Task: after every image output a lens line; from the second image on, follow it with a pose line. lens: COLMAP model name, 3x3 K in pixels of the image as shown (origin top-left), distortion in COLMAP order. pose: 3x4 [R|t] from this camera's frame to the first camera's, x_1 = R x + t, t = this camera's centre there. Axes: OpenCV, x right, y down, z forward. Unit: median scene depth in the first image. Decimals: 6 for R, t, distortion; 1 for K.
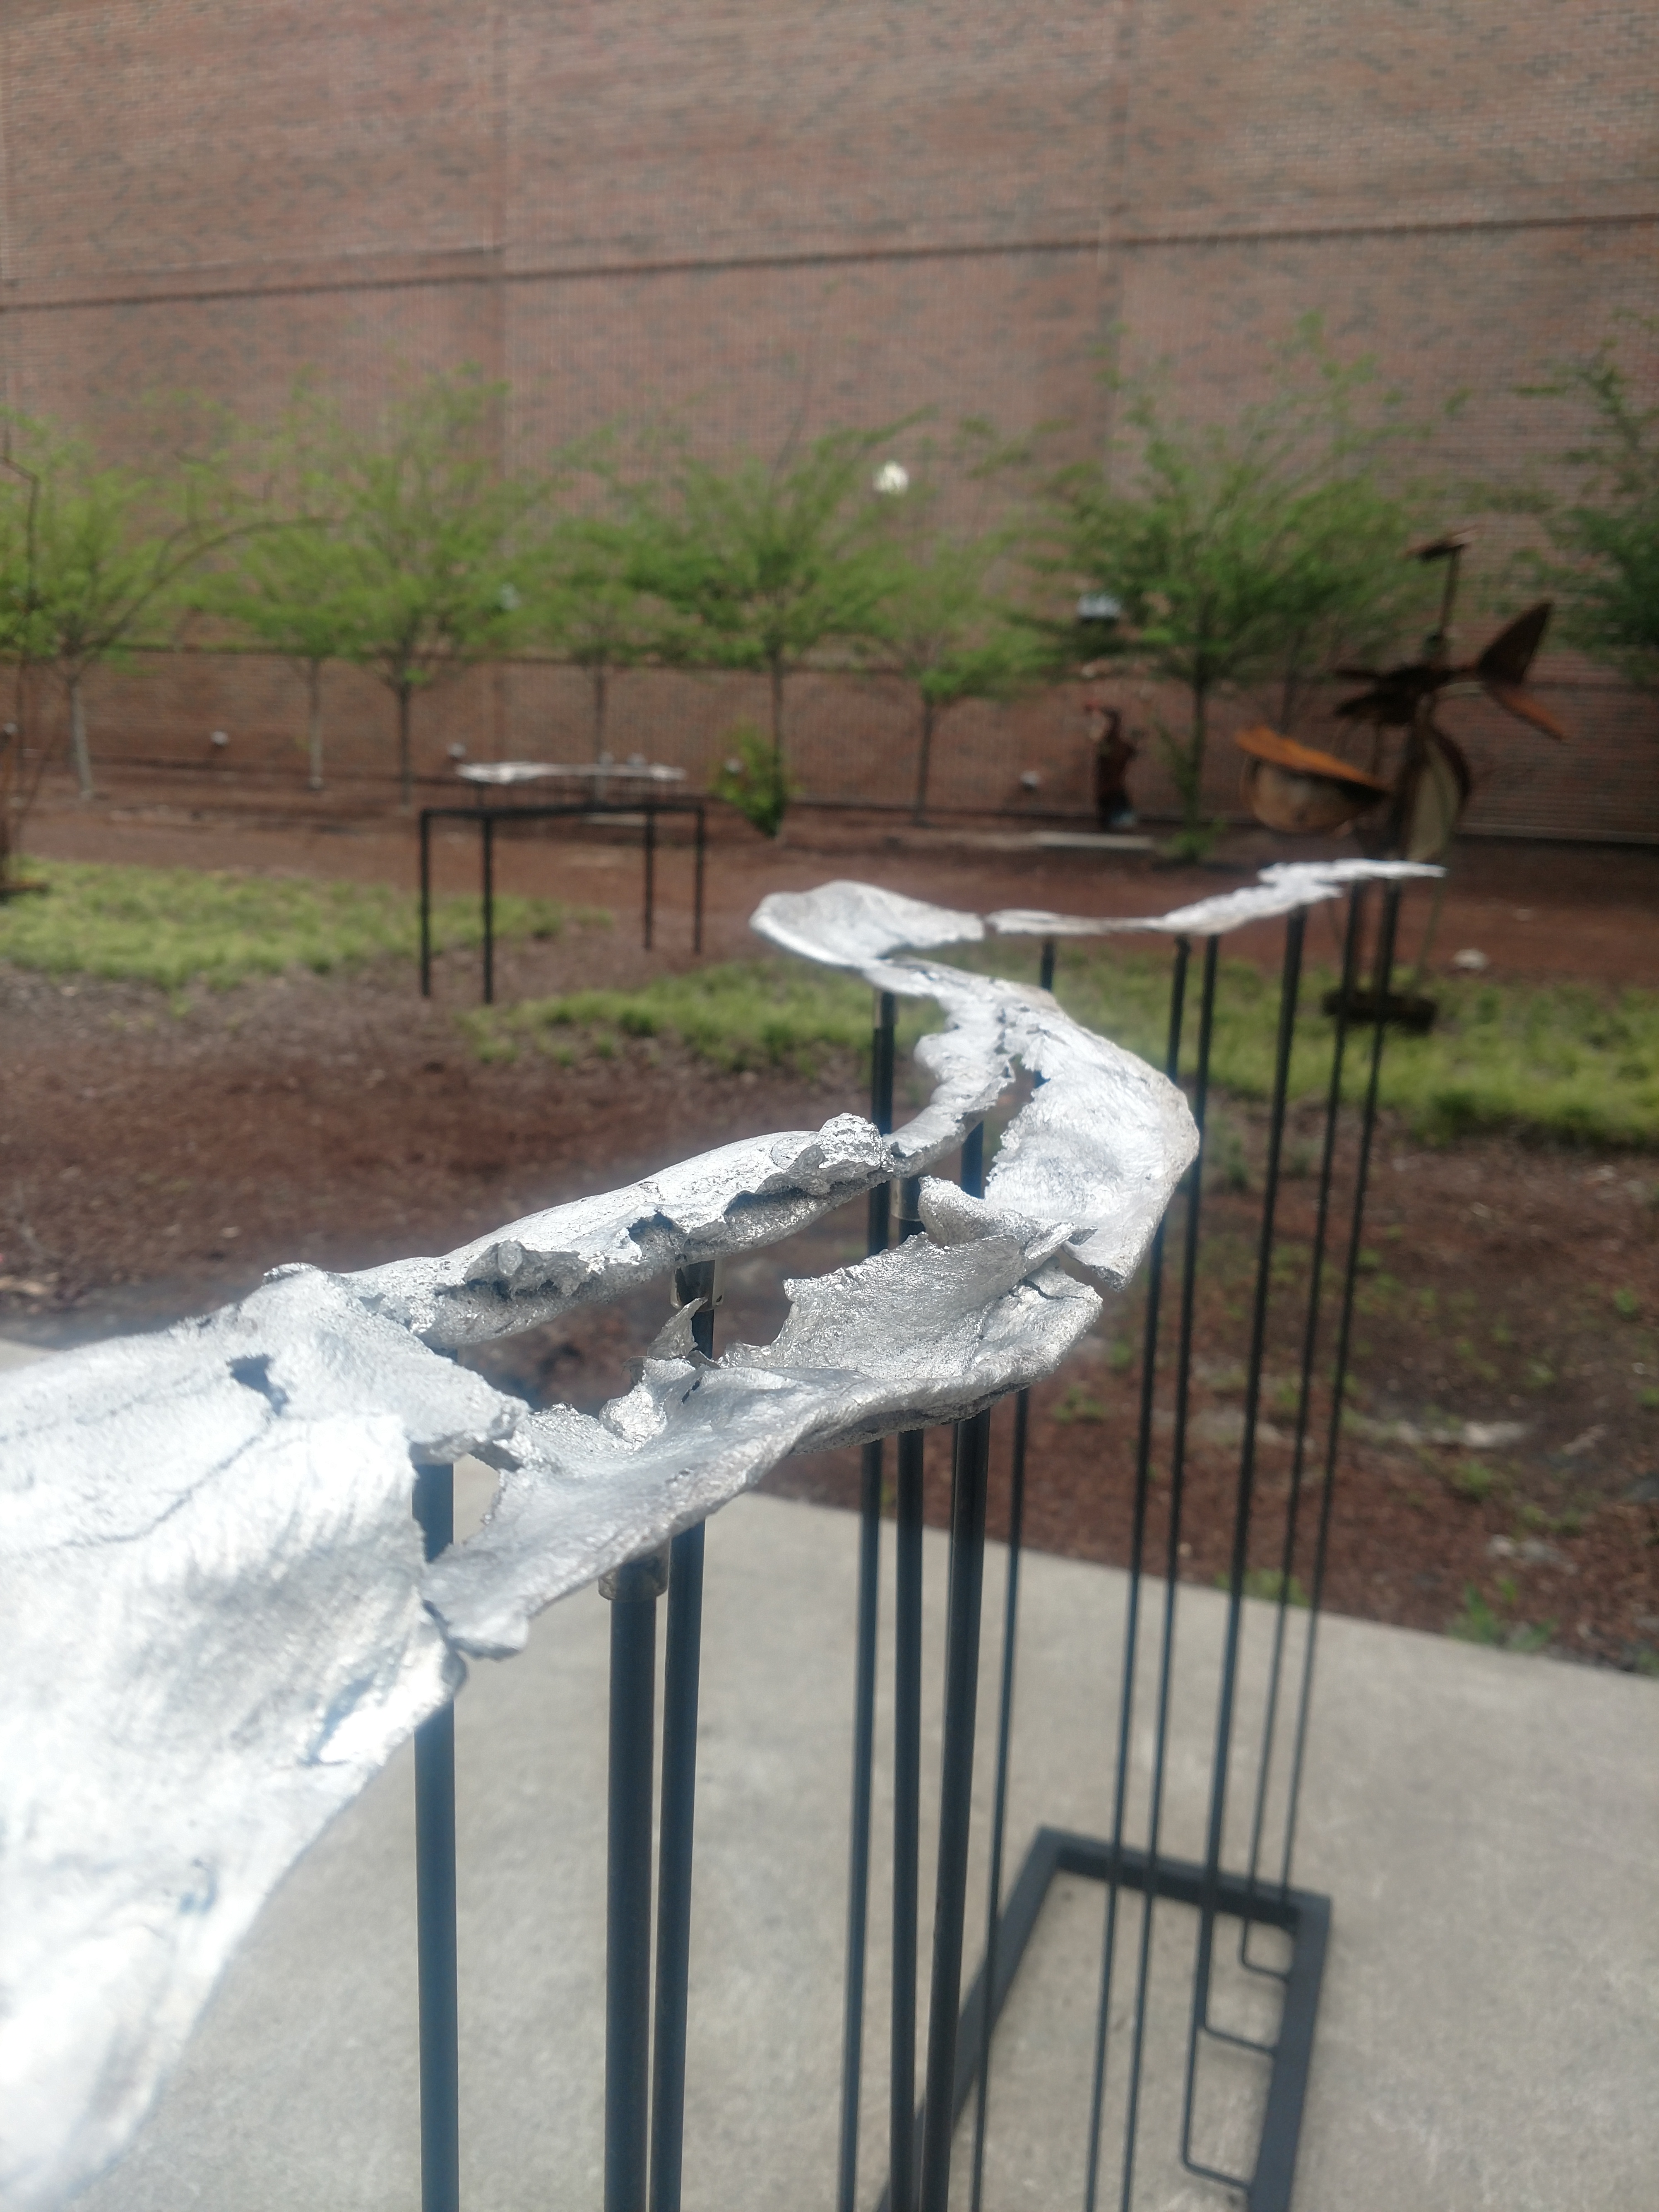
lens RADIAL K [[1823.2, 0, 828.6], [0, 1823.2, 1137.5], [0, 0, 1]] dist [0.014692, -0.022950]
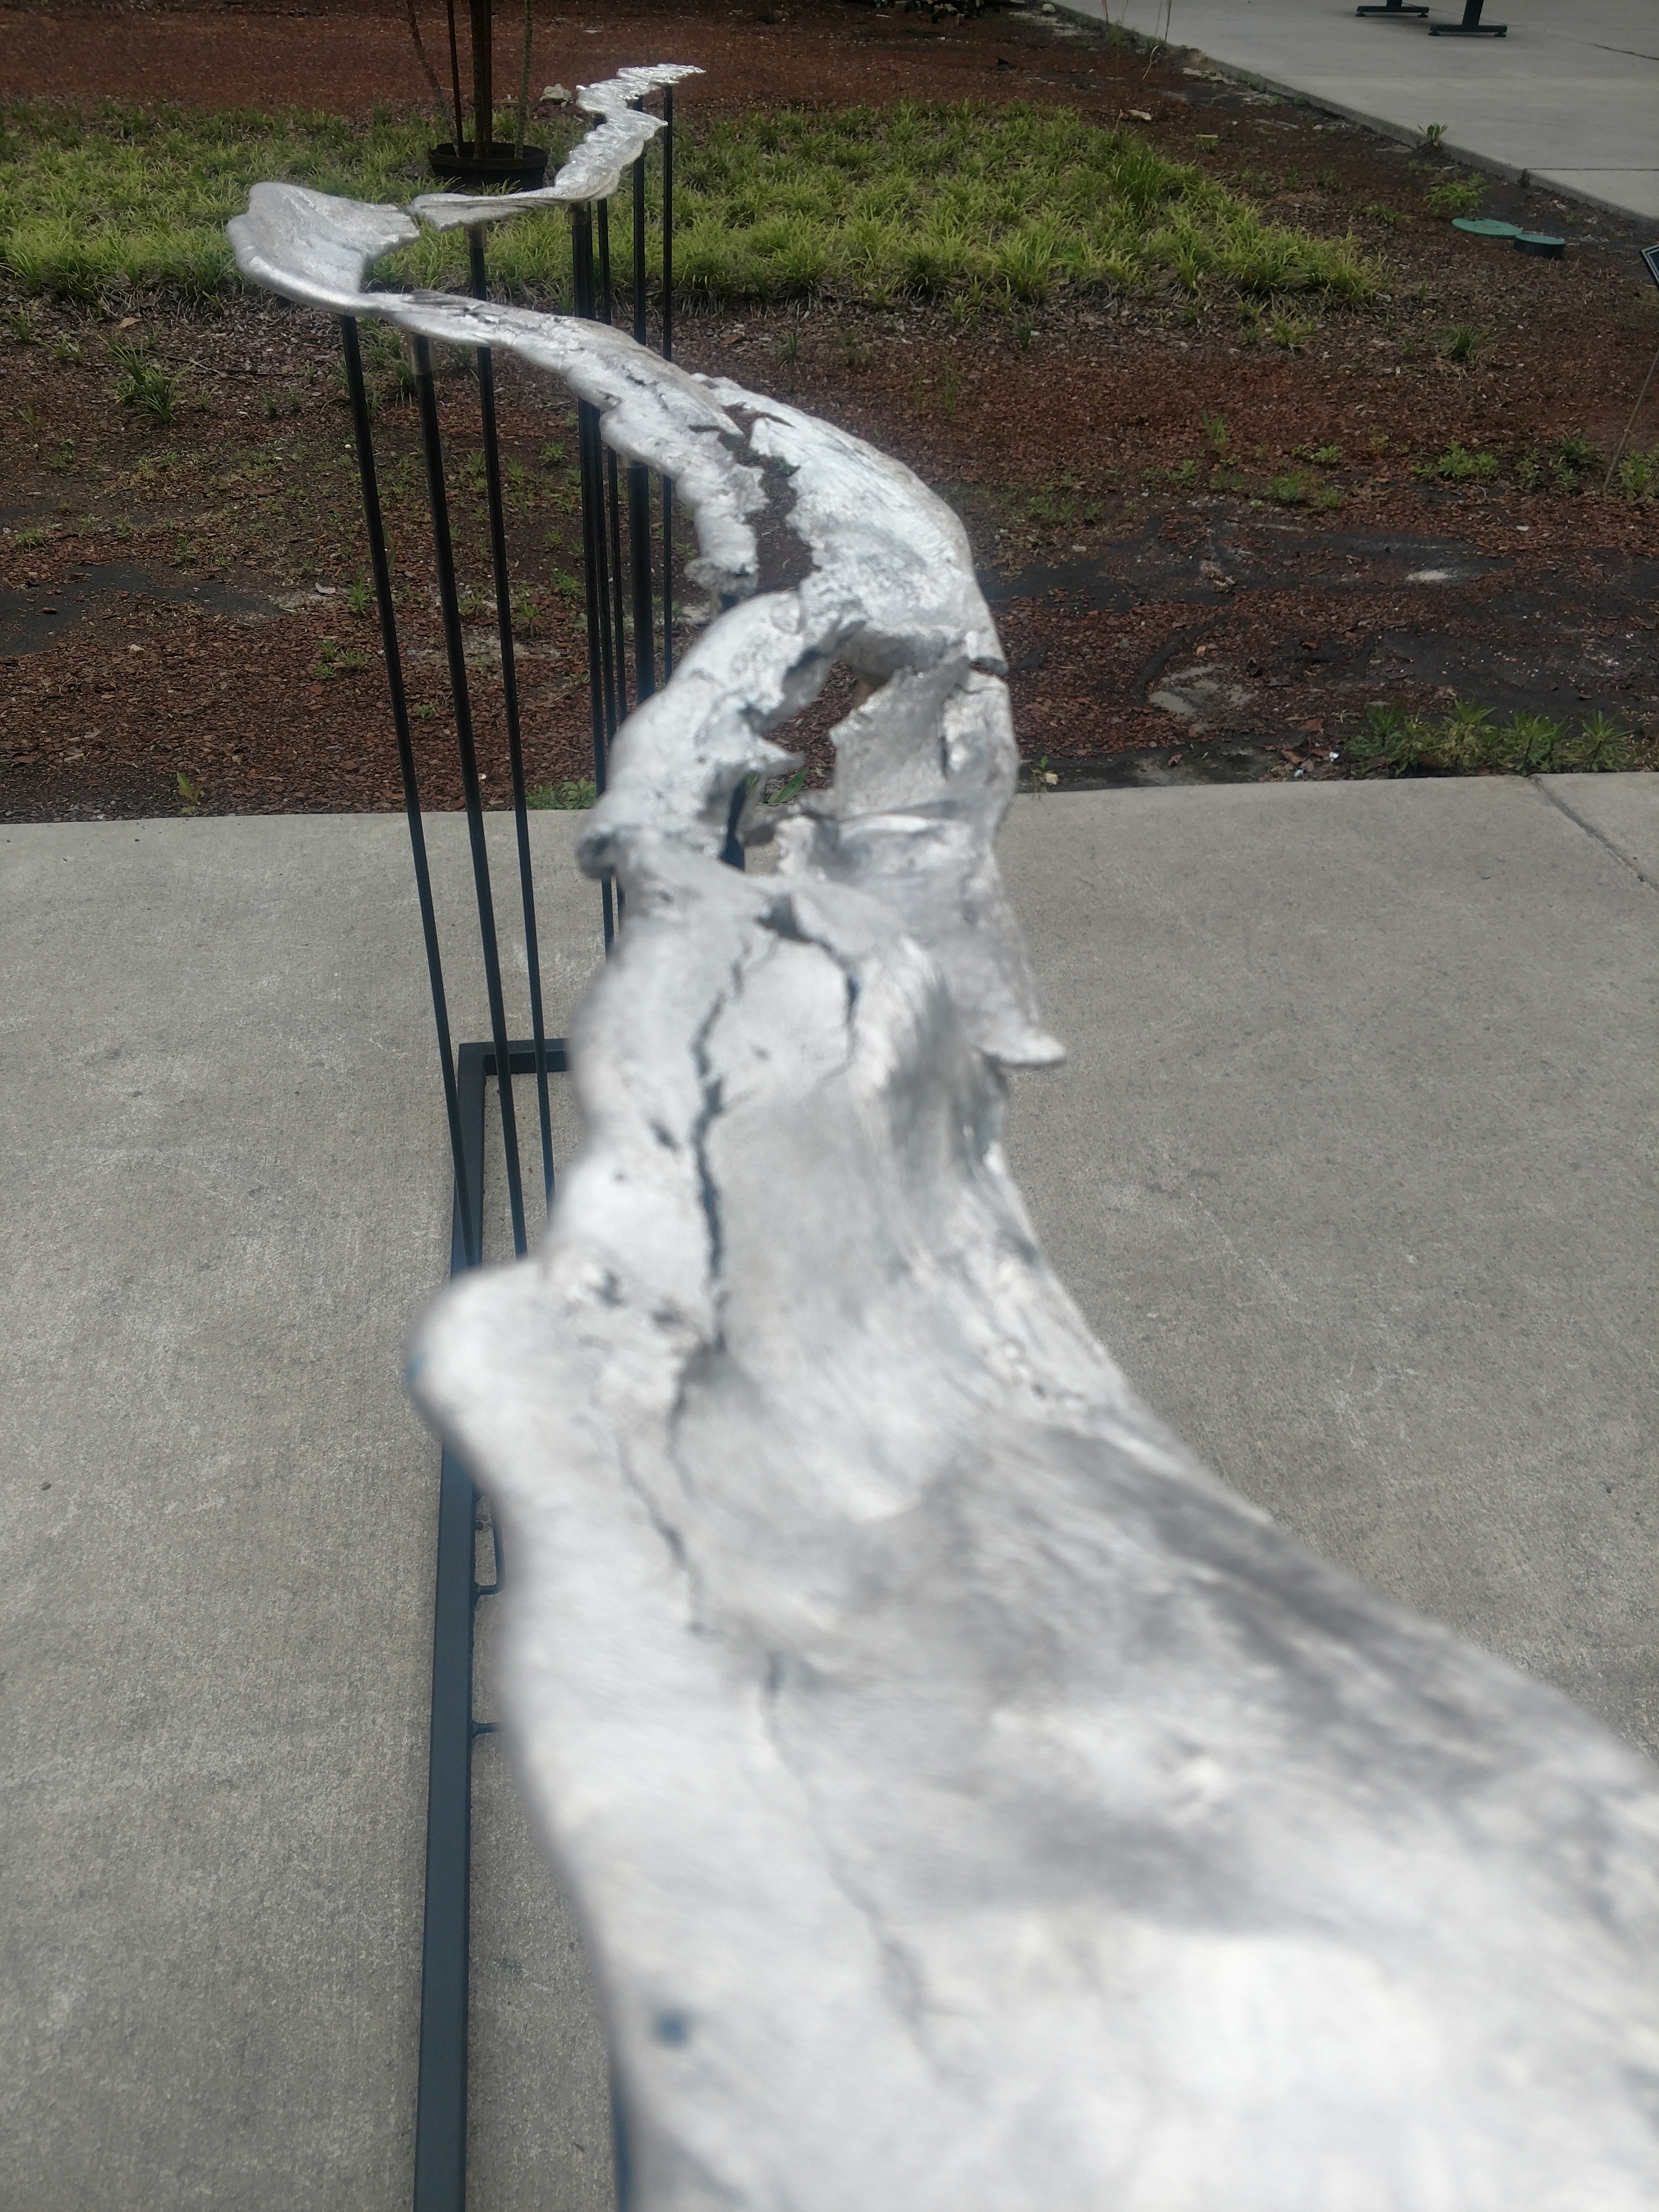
lens RADIAL K [[1823.2, 0, 828.6], [0, 1823.2, 1137.5], [0, 0, 1]] dist [0.014692, -0.022950]
pose [[0.852995, -0.309589, 0.420183, -0.282249], [0.095440, 0.884023, 0.457596, -0.109418], [-0.513119, -0.350225, 0.783614, -0.027826]]
